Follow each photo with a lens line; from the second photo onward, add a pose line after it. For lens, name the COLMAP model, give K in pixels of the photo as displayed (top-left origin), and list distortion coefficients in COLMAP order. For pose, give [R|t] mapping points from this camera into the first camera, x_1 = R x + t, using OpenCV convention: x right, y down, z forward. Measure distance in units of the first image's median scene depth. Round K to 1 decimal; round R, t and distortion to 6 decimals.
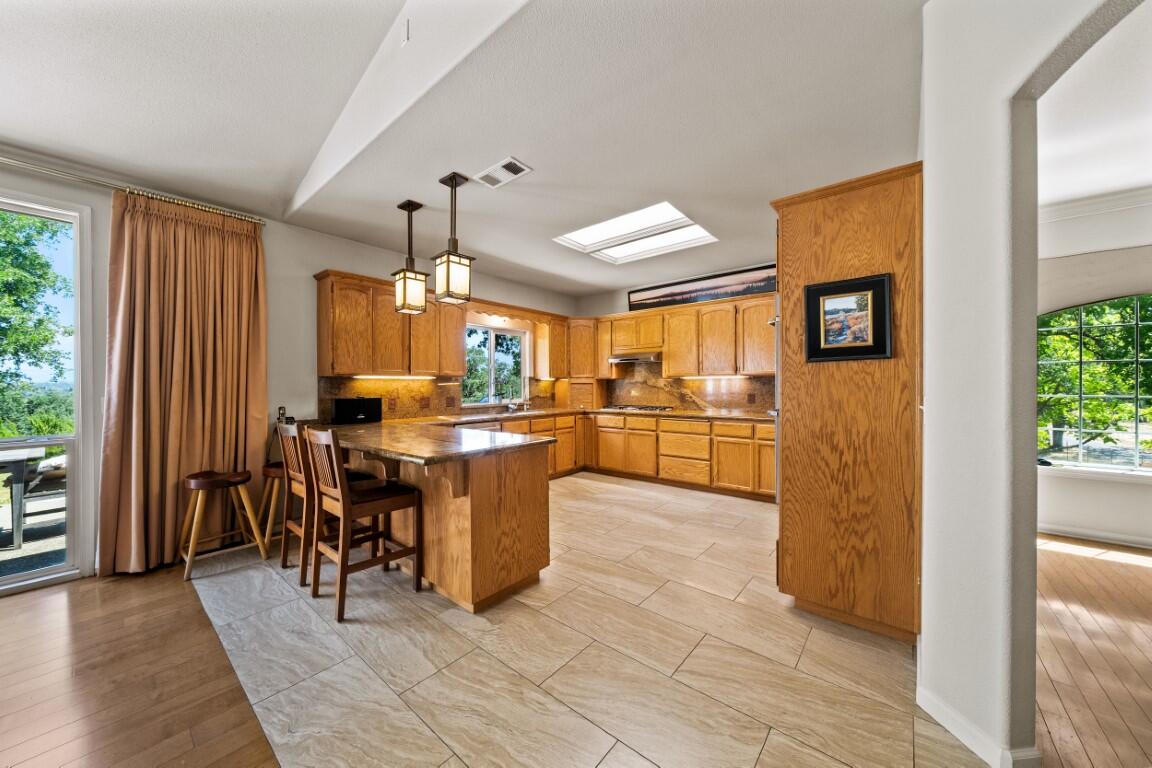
lens RADIAL K [[400.7, 0, 576.0], [0, 400.7, 384.0], [0, 0, 1]] dist [-0.007001, 0.000239]
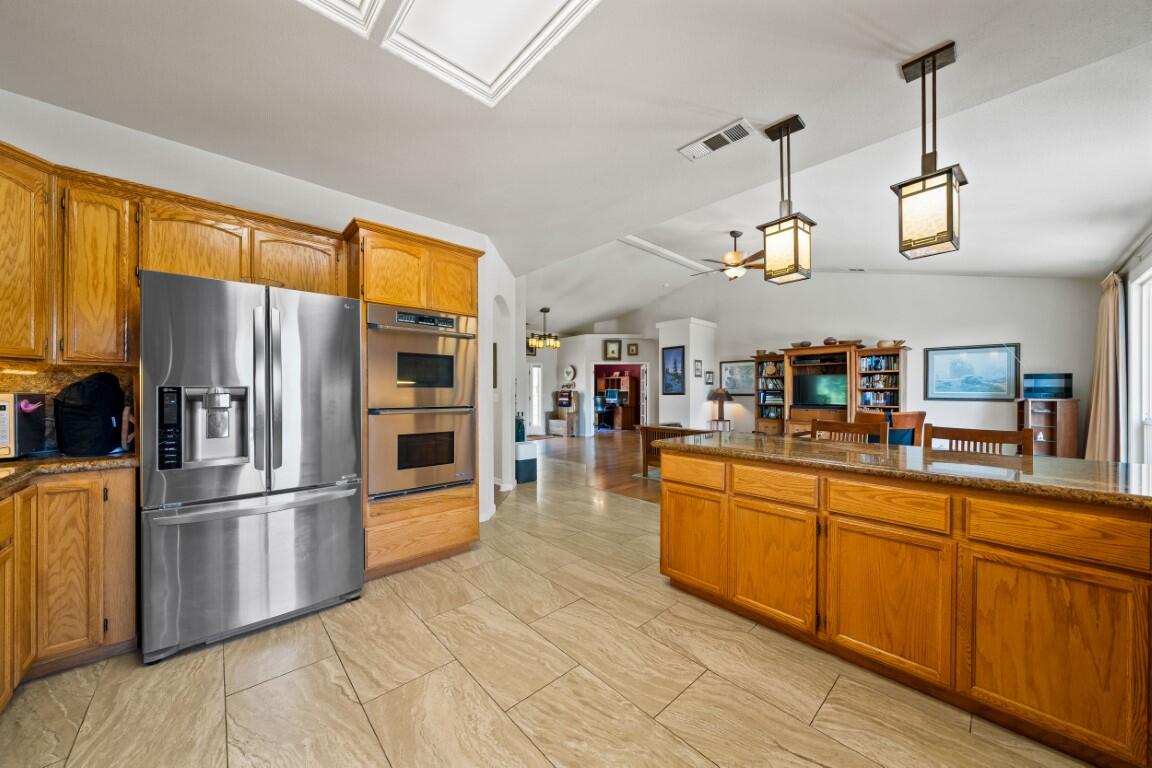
lens RADIAL K [[400.7, 0, 576.0], [0, 400.7, 384.0], [0, 0, 1]] dist [-0.007001, 0.000239]
pose [[-0.991405, 0.007722, 0.130604, 0.002515], [0.004654, 0.999706, -0.023776, 0.011230], [-0.130749, -0.022964, -0.991150, 0.984015]]
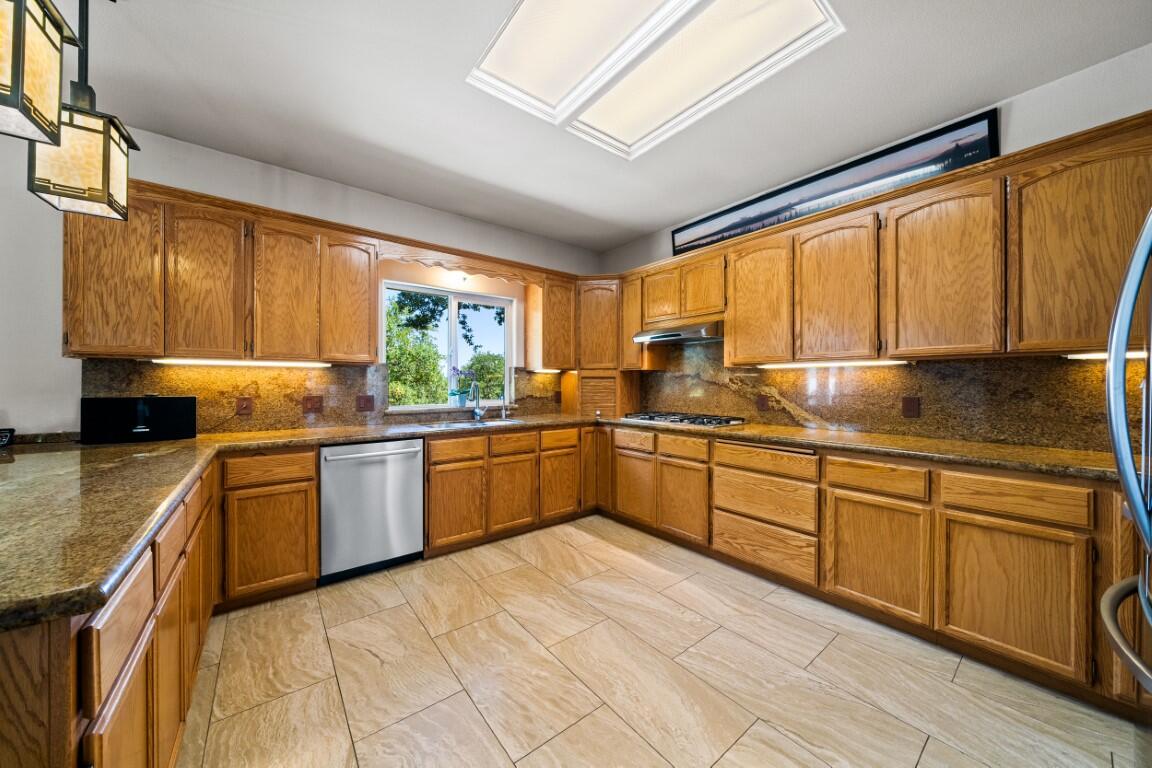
lens RADIAL K [[395.7, 0, 576.0], [0, 395.7, 384.0], [0, 0, 1]] dist [-0.006628, 0.000058]
pose [[0.977567, 0.005236, -0.210557, 0.131636], [-0.004640, 0.999984, 0.003323, 0.008303], [0.210571, -0.002272, 0.977576, 0.416557]]
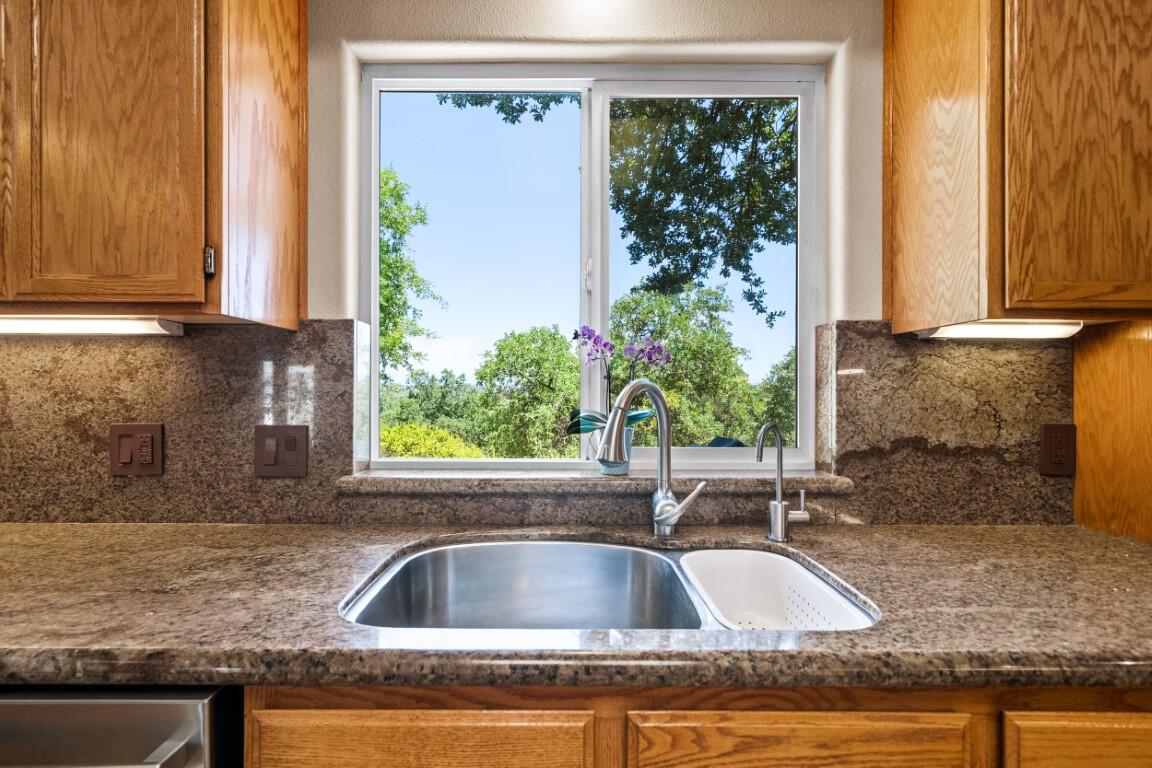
lens RADIAL K [[529.9, 0, 574.0], [0, 529.9, 392.4], [0, 0, 1]] dist [0.001049, 0.000092]
pose [[0.637267, 0.005834, -0.770621, -0.022895], [-0.004815, 0.999982, 0.003589, 0.011733], [0.770628, 0.001424, 0.637283, 0.859081]]
